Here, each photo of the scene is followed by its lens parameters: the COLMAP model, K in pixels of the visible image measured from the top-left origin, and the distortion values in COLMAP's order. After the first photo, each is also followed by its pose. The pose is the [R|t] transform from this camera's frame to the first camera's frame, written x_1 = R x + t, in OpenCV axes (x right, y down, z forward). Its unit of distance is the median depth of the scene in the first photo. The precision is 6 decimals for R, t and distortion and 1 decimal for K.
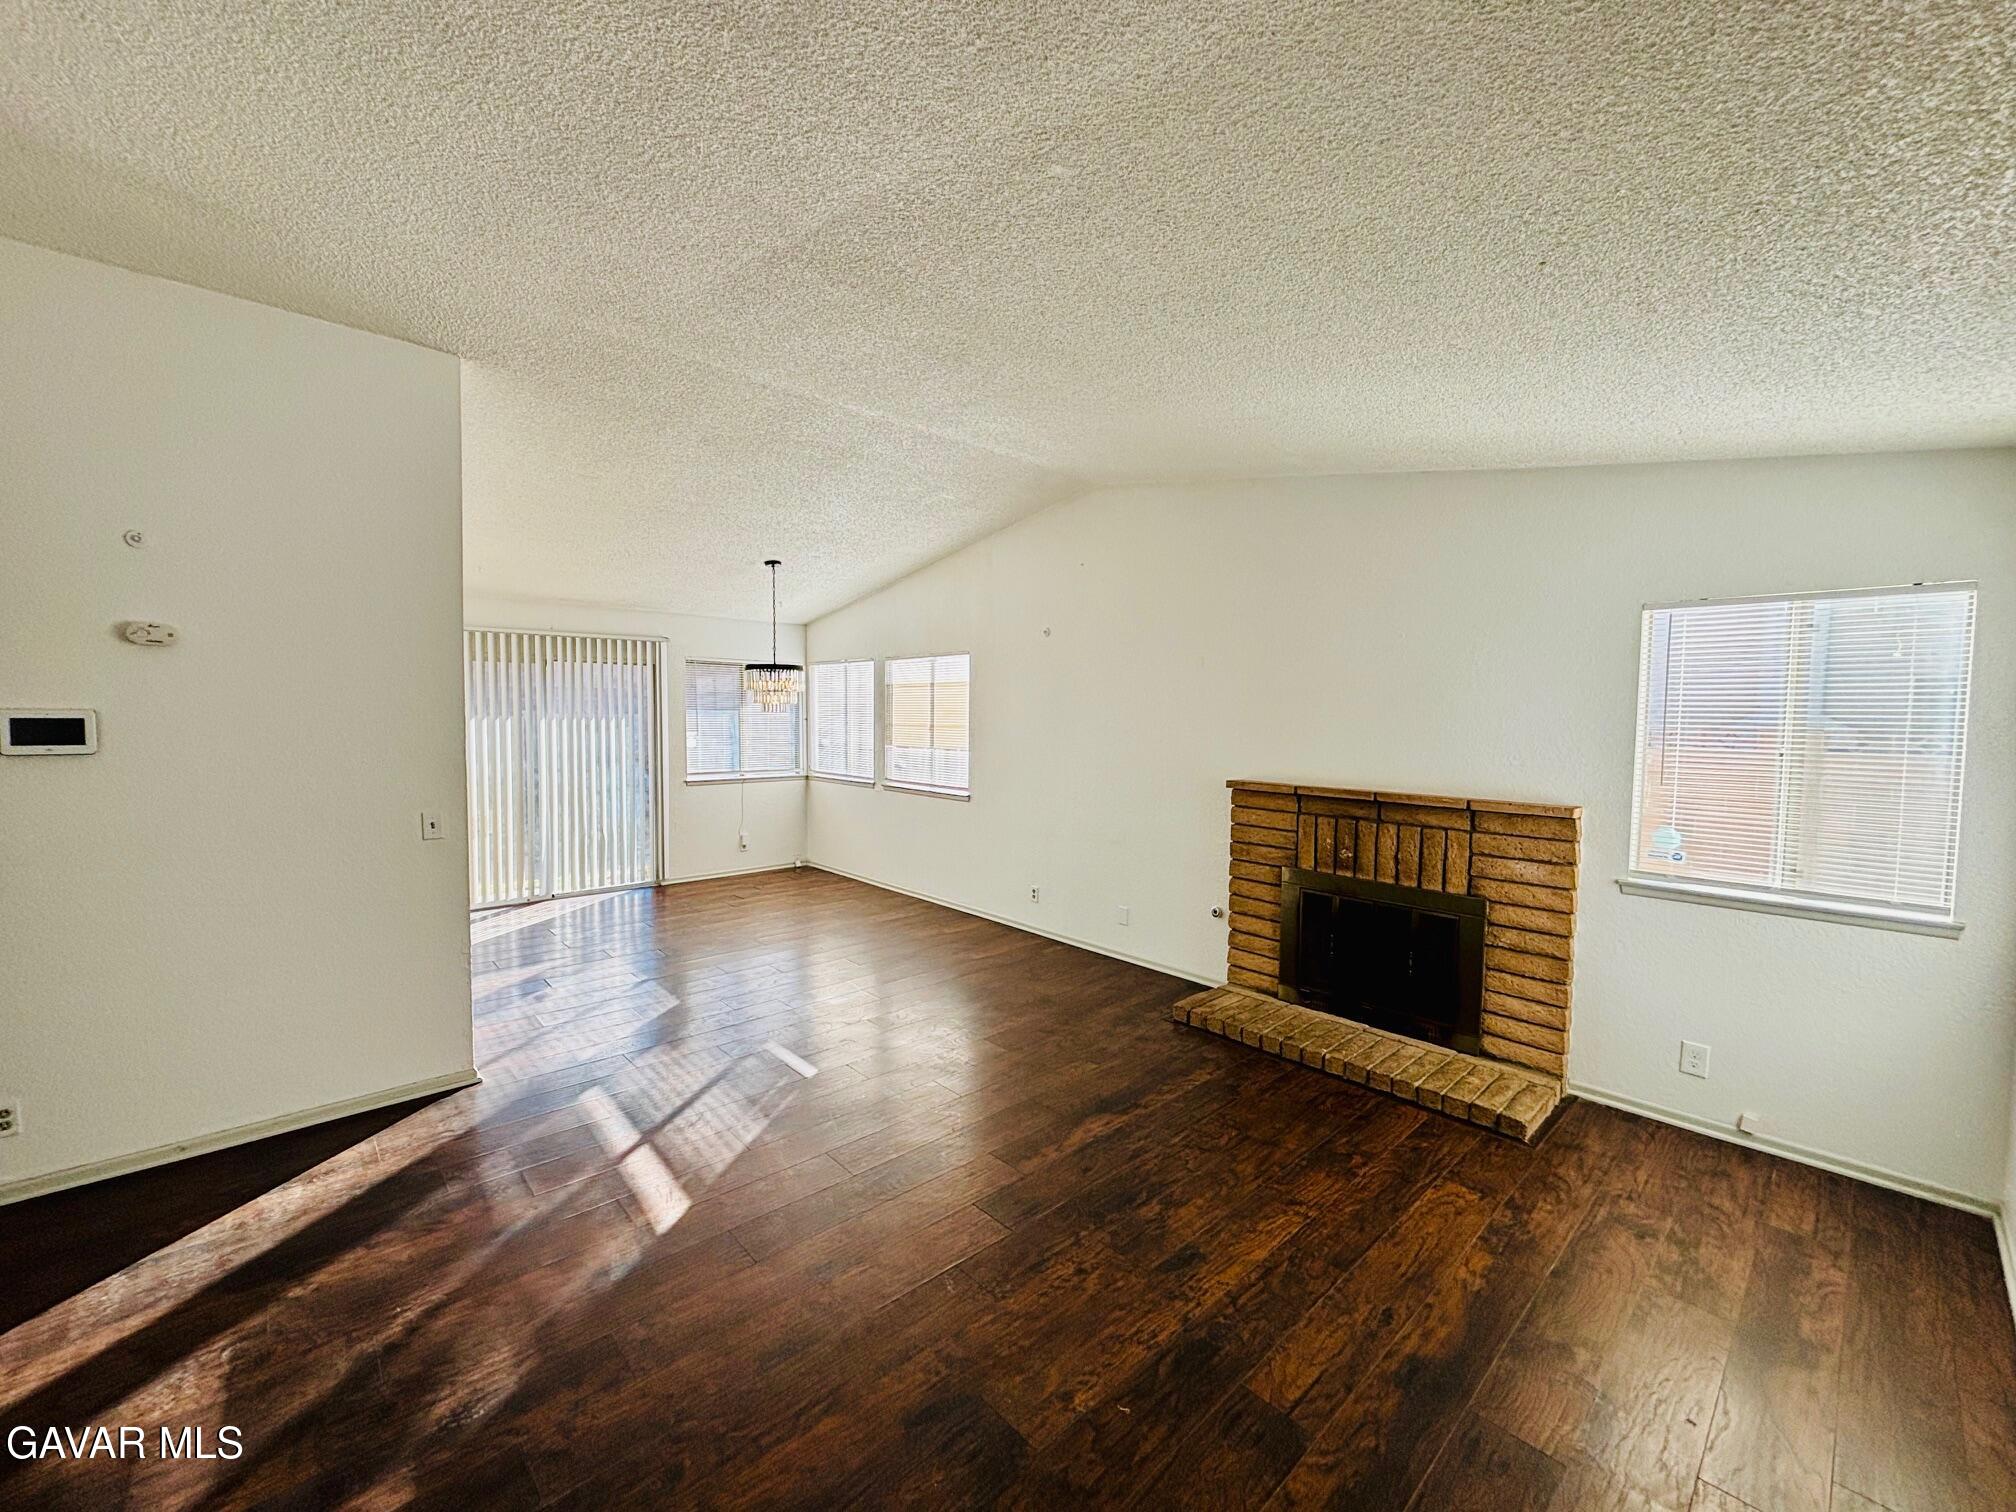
lens RADIAL K [[805.7, 0, 1007.5], [0, 805.7, 760.7], [0, 0, 1]] dist [0.012361, -0.011163]
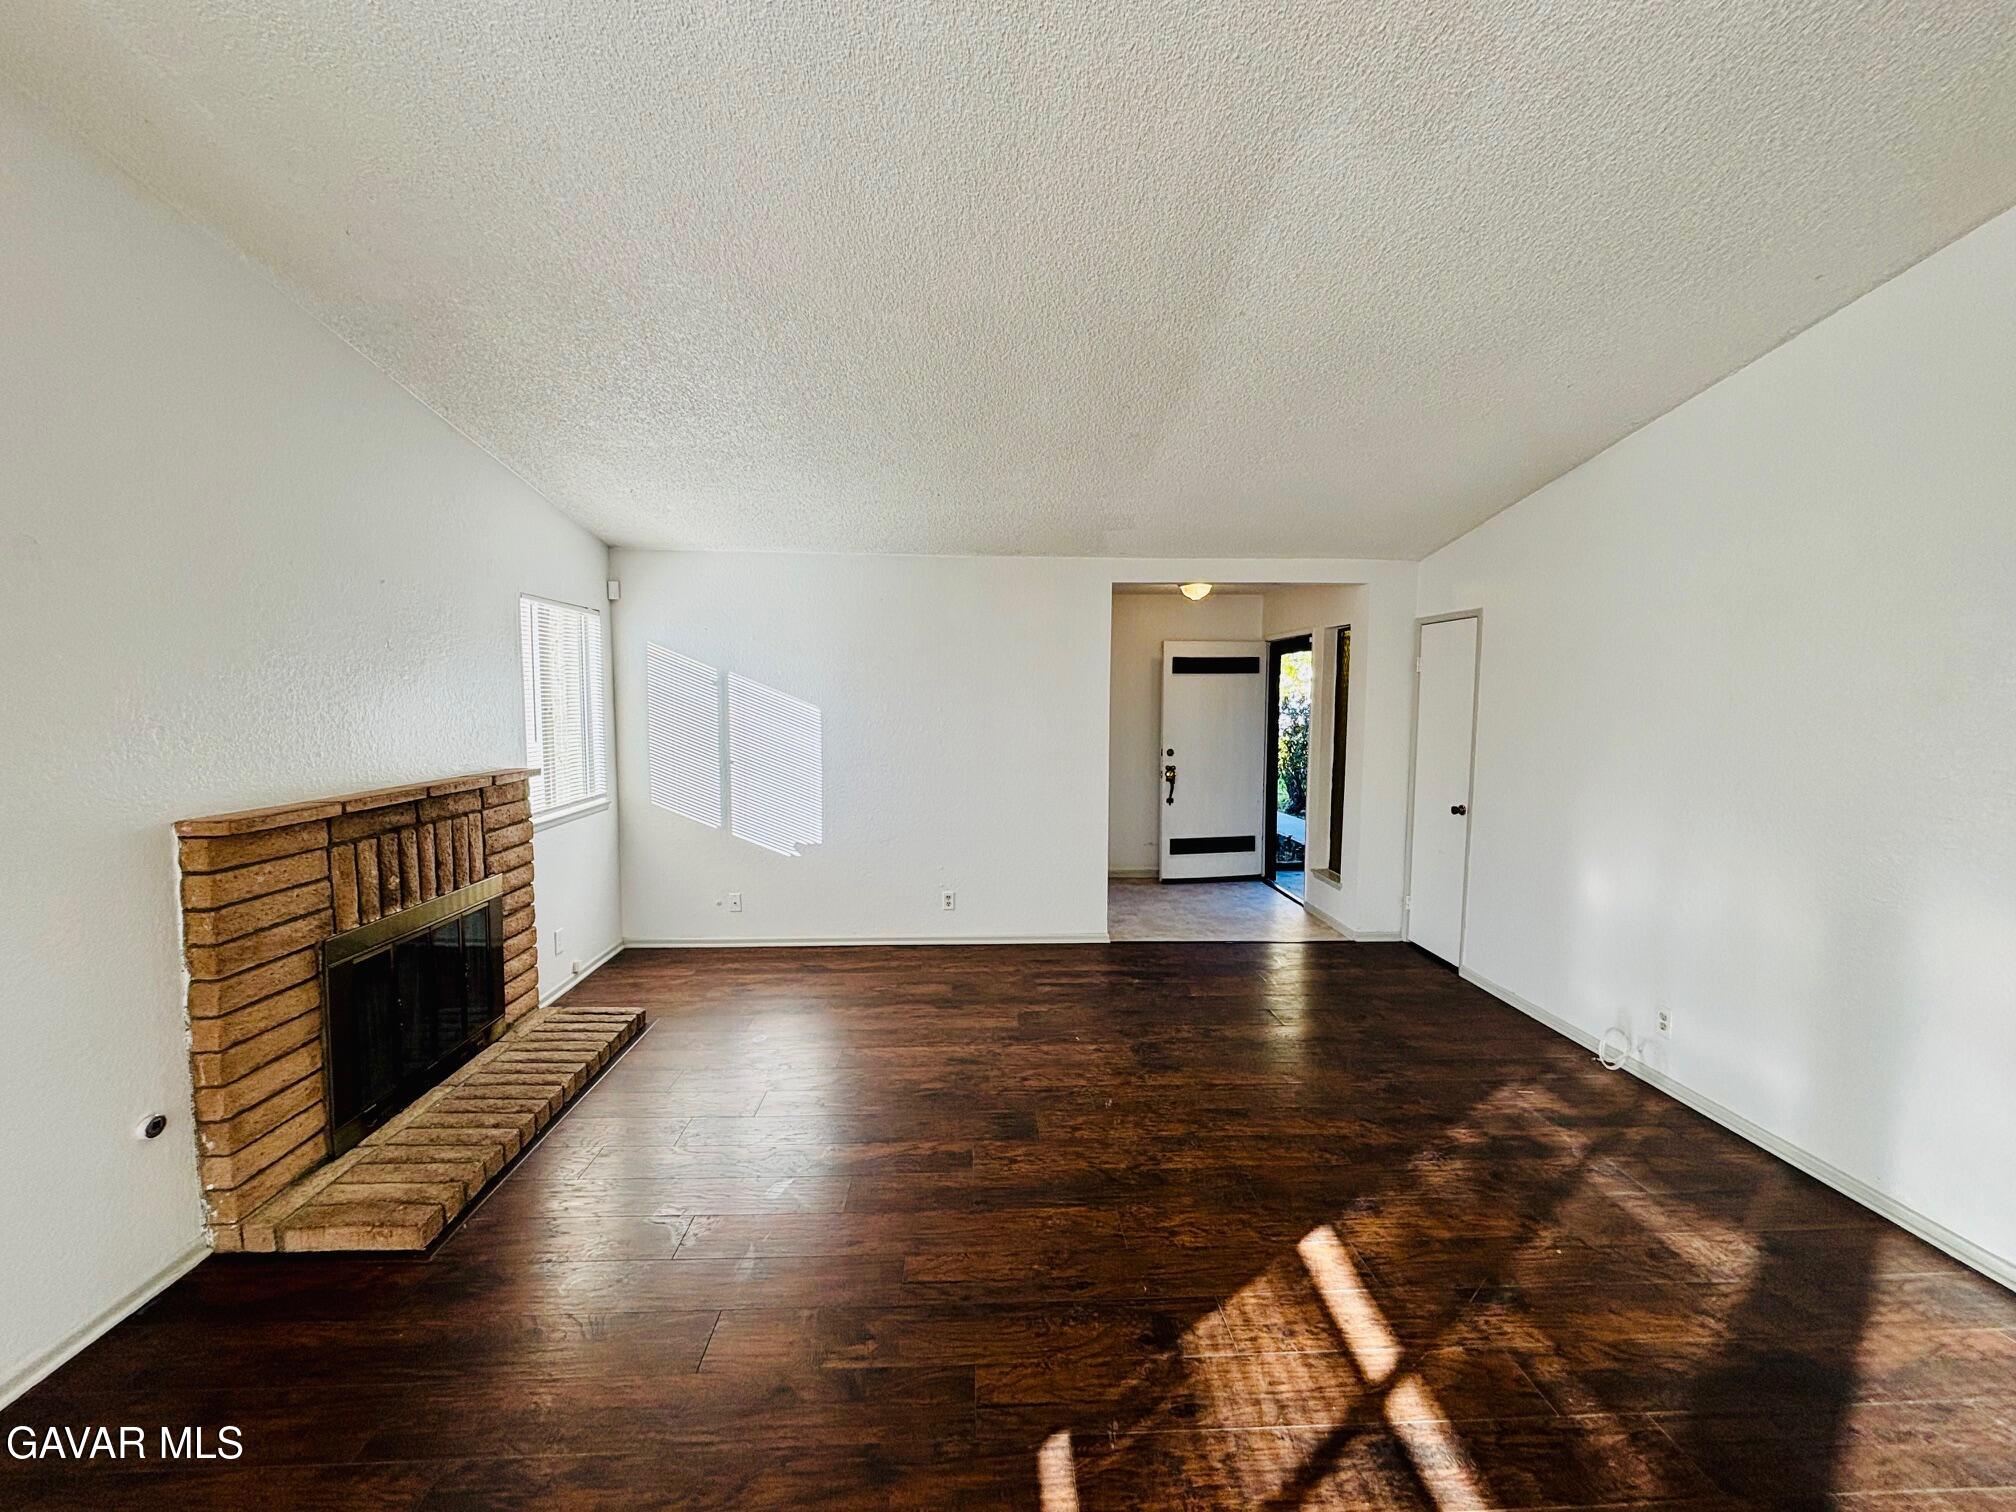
lens RADIAL K [[805.7, 0, 1007.5], [0, 805.7, 760.7], [0, 0, 1]] dist [0.012361, -0.011163]
pose [[-0.768225, -0.069441, 0.636403, -0.401702], [0.023068, 0.990451, 0.135918, -0.067618], [-0.639764, 0.119096, -0.759287, 1.078457]]
